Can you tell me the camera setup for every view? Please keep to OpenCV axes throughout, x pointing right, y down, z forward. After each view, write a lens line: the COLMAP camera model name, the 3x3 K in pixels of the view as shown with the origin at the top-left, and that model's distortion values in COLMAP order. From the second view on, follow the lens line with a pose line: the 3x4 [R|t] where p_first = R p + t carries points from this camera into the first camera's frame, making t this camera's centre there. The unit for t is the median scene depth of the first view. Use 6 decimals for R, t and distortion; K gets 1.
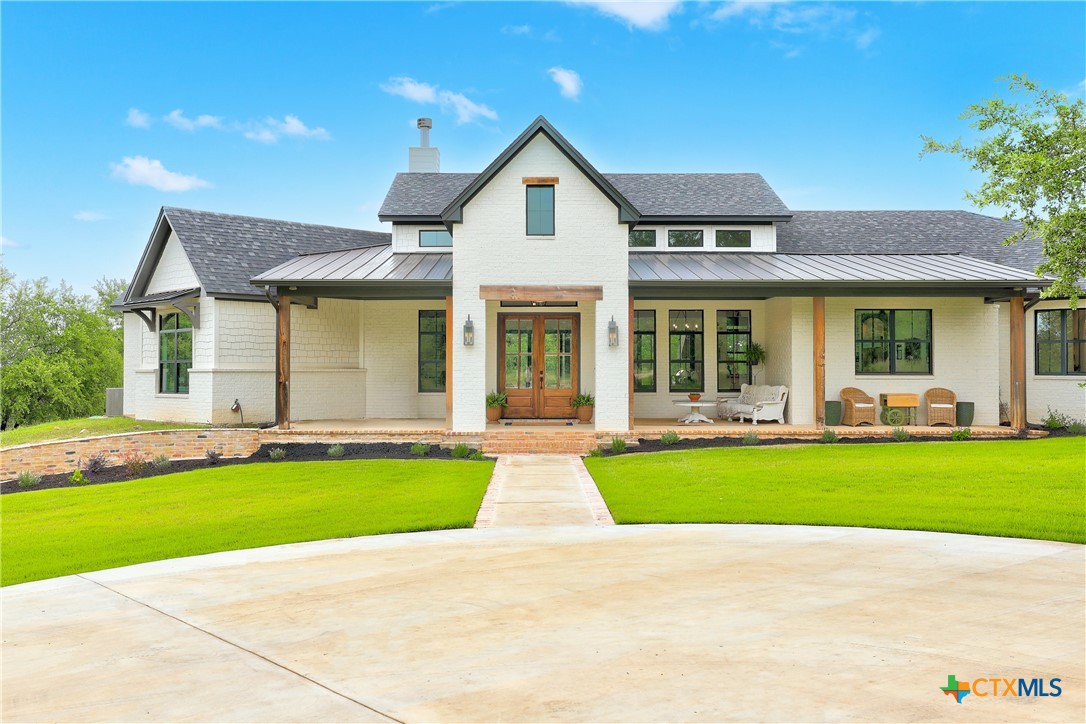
lens RADIAL K [[940.3, 0, 543.0], [0, 940.3, 362.0], [0, 0, 1]] dist [0.132127, 0.001244]
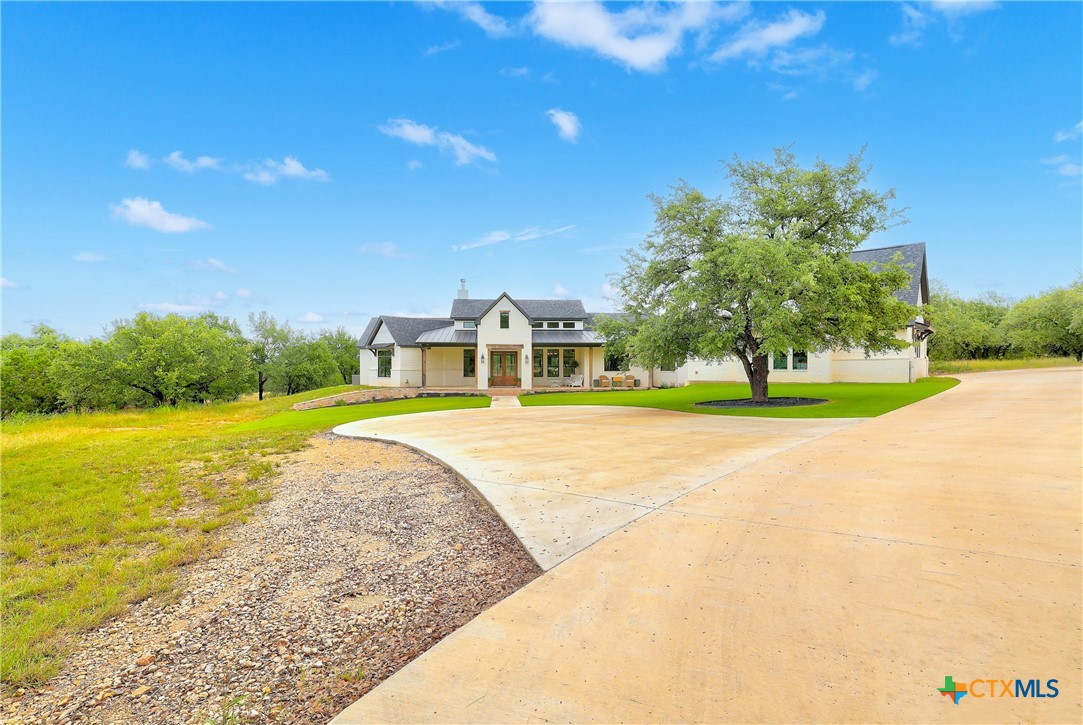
lens RADIAL K [[490.1, 0, 541.5], [0, 490.1, 362.5], [0, 0, 1]] dist [-0.001432, 0.017387]
pose [[0.997004, 0.002262, 0.077319, -0.006121], [-0.002974, 0.999954, 0.009091, -0.031462], [-0.077295, -0.009293, 0.996965, -0.645609]]
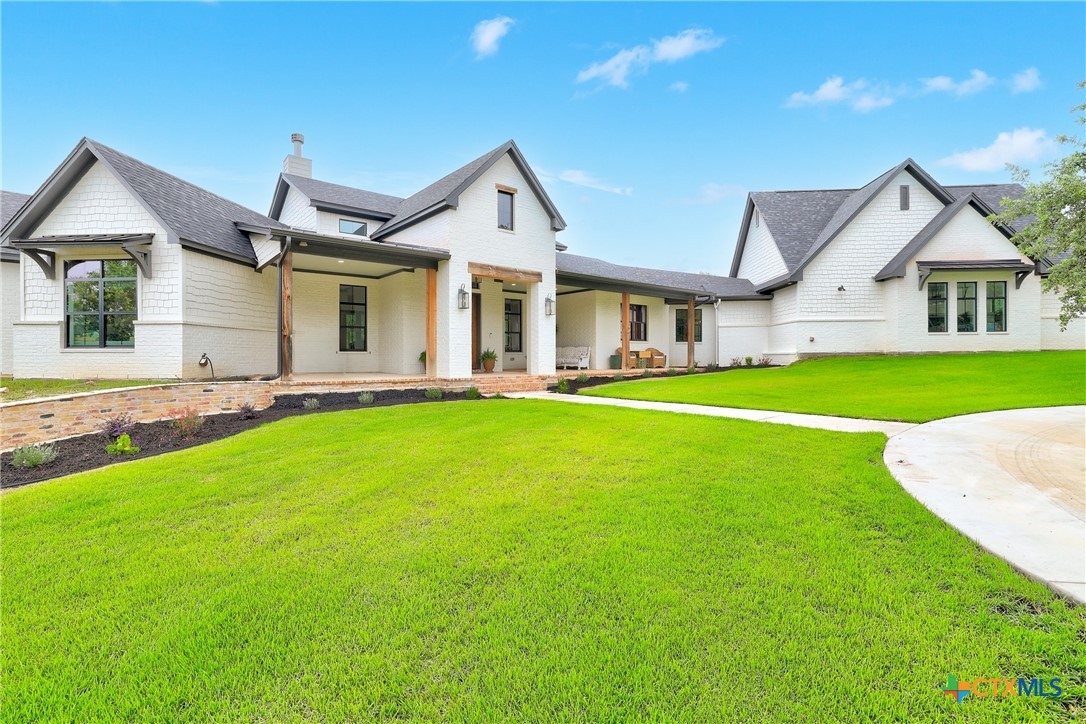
lens RADIAL K [[491.4, 0, 543.0], [0, 491.4, 362.0], [0, 0, 1]] dist [-0.001432, 0.017387]
pose [[0.786160, -0.009134, 0.617955, -0.368126], [-0.008574, 0.999633, 0.025683, 0.032481], [-0.617963, -0.025489, 0.785794, 0.389535]]
